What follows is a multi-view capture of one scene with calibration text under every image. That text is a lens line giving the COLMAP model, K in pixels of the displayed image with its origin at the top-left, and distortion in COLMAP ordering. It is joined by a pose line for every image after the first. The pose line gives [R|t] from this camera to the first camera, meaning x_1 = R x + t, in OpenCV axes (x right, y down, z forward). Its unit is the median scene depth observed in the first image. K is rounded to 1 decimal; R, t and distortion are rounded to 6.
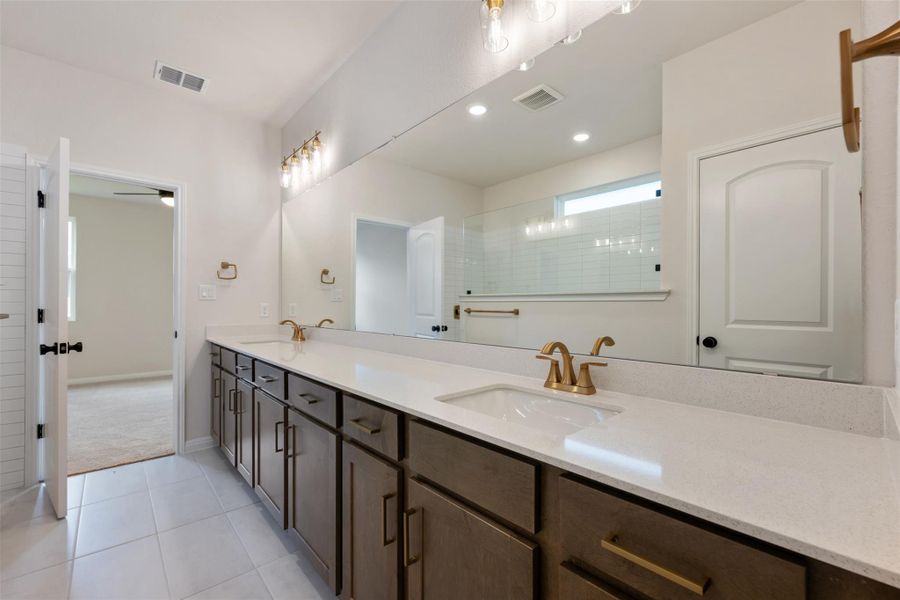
lens RADIAL K [[380.5, 0, 450.0], [0, 380.5, 300.0], [0, 0, 1]] dist [0.020427, 0.000044]
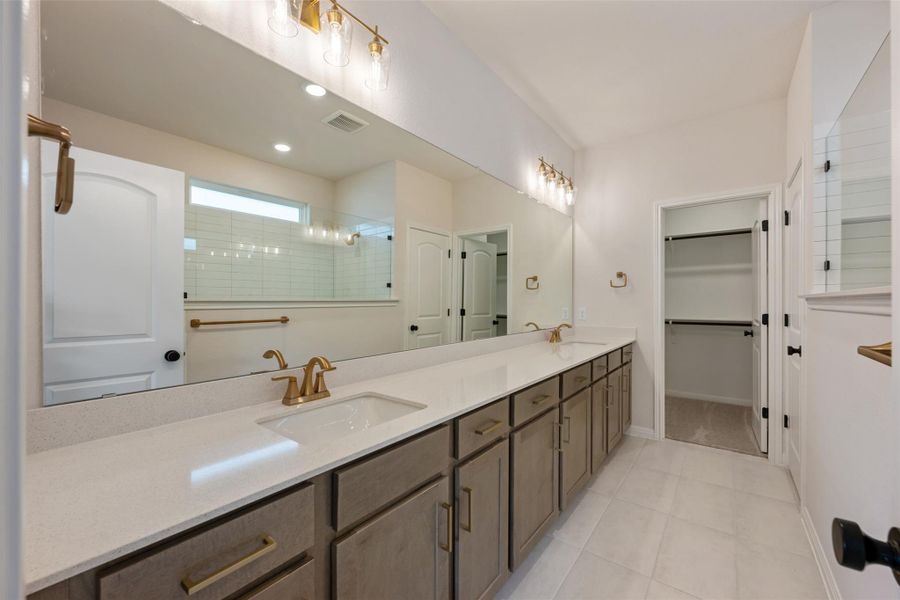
lens RADIAL K [[354.5, 0, 450.0], [0, 354.5, 300.0], [0, 0, 1]] dist [-0.000652, -0.000072]
pose [[-0.180728, 0.005491, 0.983518, -0.935860], [-0.004606, 0.999969, -0.006429, -0.015017], [-0.983522, -0.005692, -0.180697, 1.011869]]
